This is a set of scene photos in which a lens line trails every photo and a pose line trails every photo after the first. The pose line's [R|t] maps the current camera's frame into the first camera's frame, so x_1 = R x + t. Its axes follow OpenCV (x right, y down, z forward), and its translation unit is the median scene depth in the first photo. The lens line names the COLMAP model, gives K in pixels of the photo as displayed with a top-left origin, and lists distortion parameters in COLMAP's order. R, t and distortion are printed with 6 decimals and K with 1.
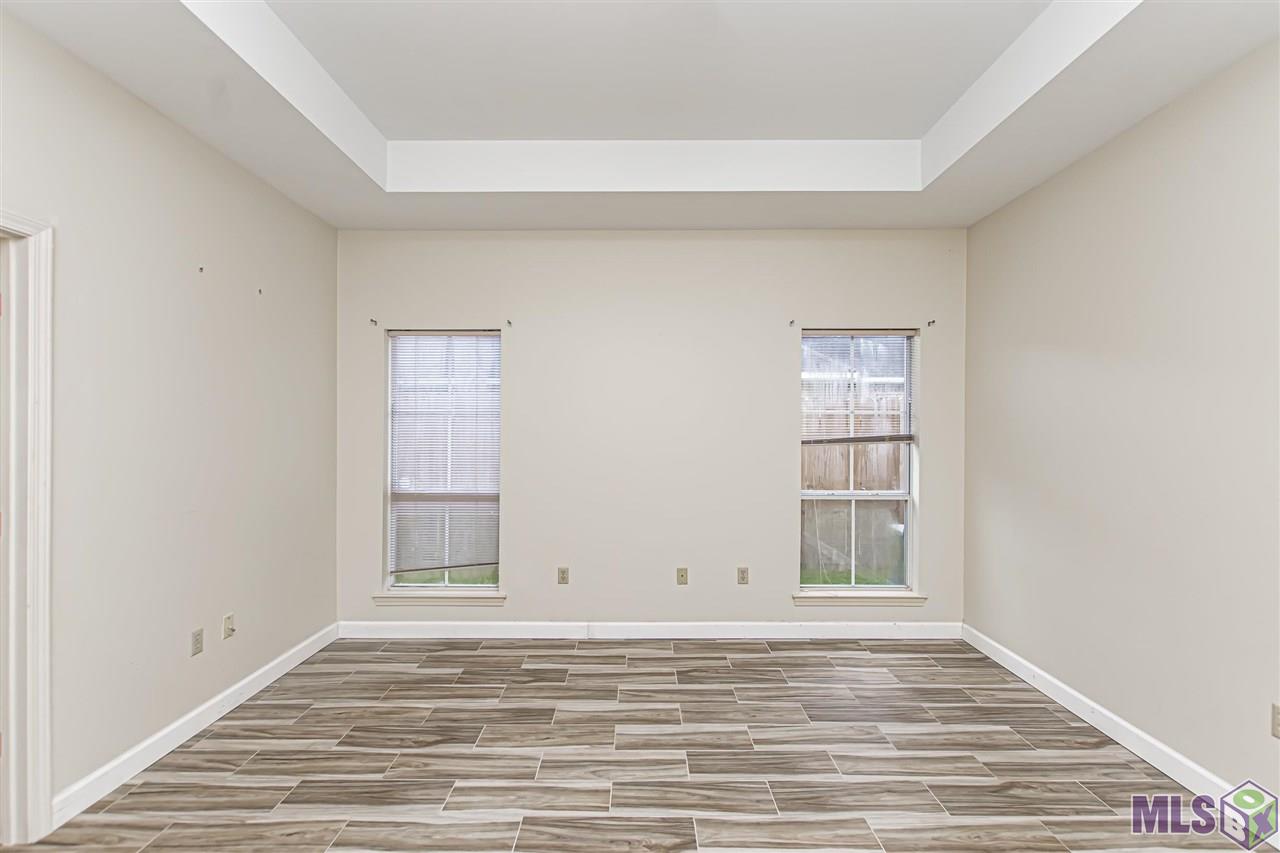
lens RADIAL K [[516.3, 0, 640.9], [0, 516.3, 441.3], [0, 0, 1]] dist [0.004323, -0.004379]
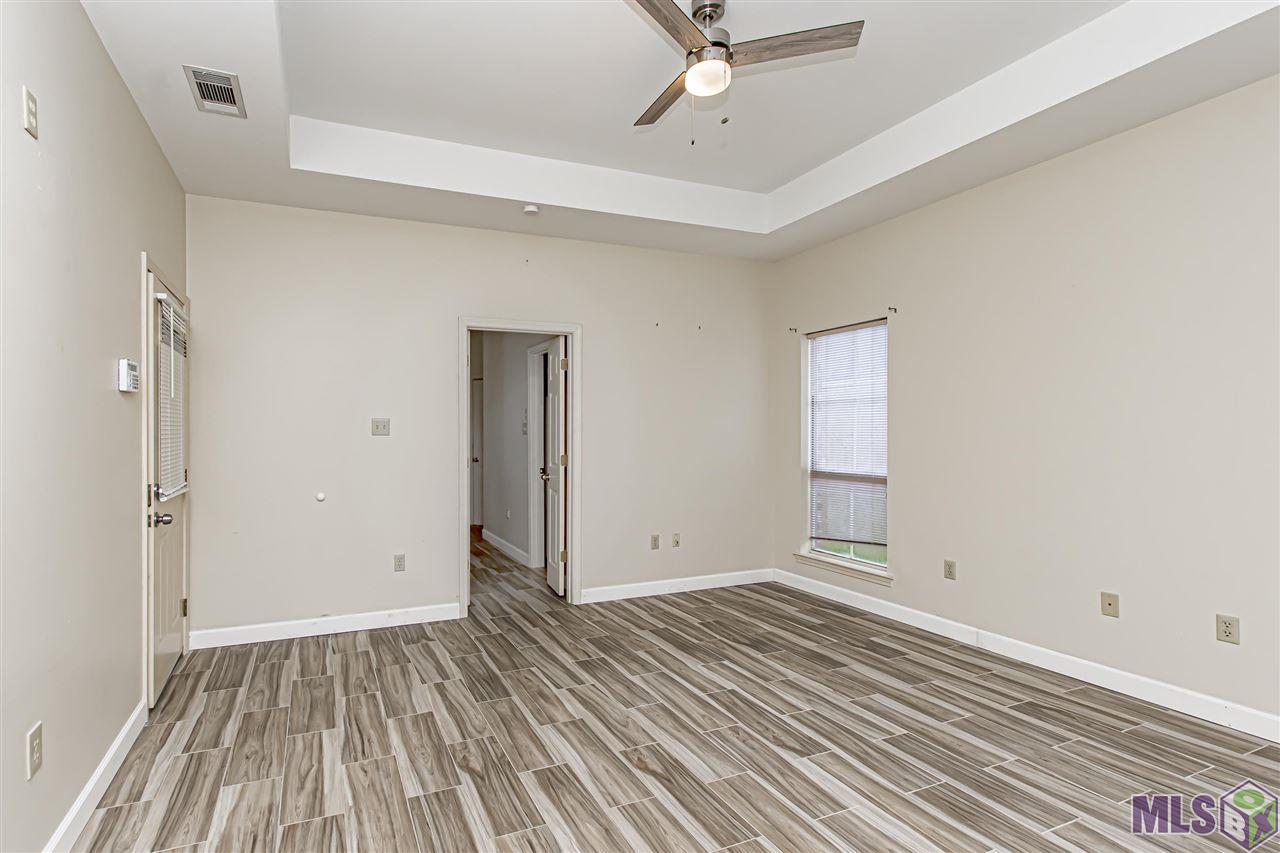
lens RADIAL K [[574.2, 0, 637.2], [0, 574.2, 434.1], [0, 0, 1]] dist [-0.000503, -0.000926]
pose [[0.490501, -0.000200, -0.871440, 0.662015], [-0.004550, 0.999986, -0.002790, 0.031480], [0.871429, 0.005334, 0.490493, 0.010587]]
